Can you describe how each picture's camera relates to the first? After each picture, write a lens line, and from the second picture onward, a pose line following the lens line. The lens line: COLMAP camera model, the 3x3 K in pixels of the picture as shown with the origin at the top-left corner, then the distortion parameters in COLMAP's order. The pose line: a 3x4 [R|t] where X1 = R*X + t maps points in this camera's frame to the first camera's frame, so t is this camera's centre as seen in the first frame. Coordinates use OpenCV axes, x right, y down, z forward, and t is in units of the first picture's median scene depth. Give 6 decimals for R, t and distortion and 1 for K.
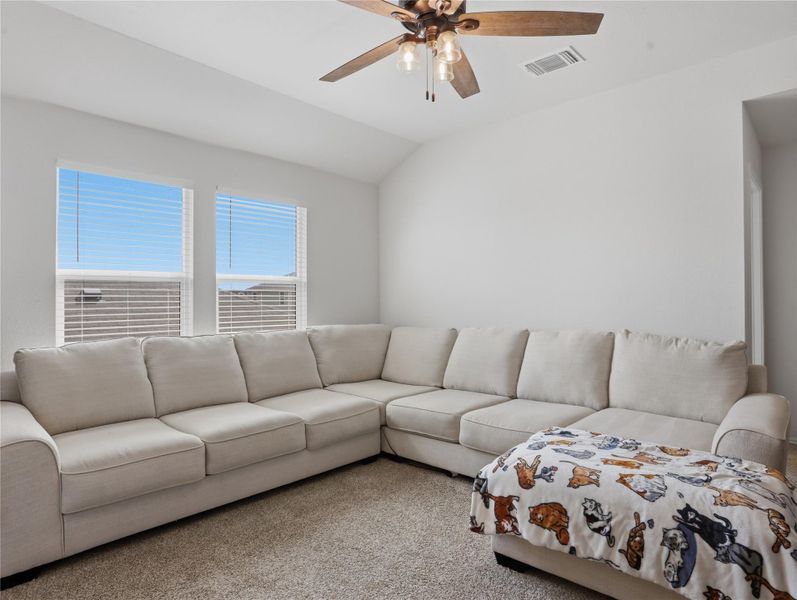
lens RADIAL K [[485.0, 0, 399.5], [0, 485.0, 298.2], [0, 0, 1]] dist [-0.057676, 0.034254]
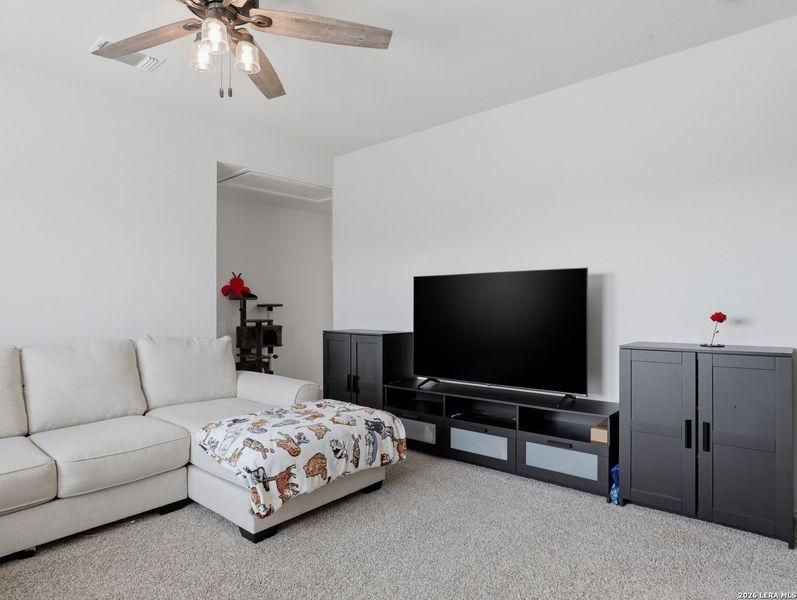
lens RADIAL K [[485.0, 0, 399.0], [0, 485.0, 301.1], [0, 0, 1]] dist [-0.057676, 0.034254]
pose [[-0.027812, 0.003384, 0.999607, -1.118375], [0.009338, 0.999952, -0.003125, -0.007517], [-0.999570, 0.009247, -0.027842, 0.831270]]
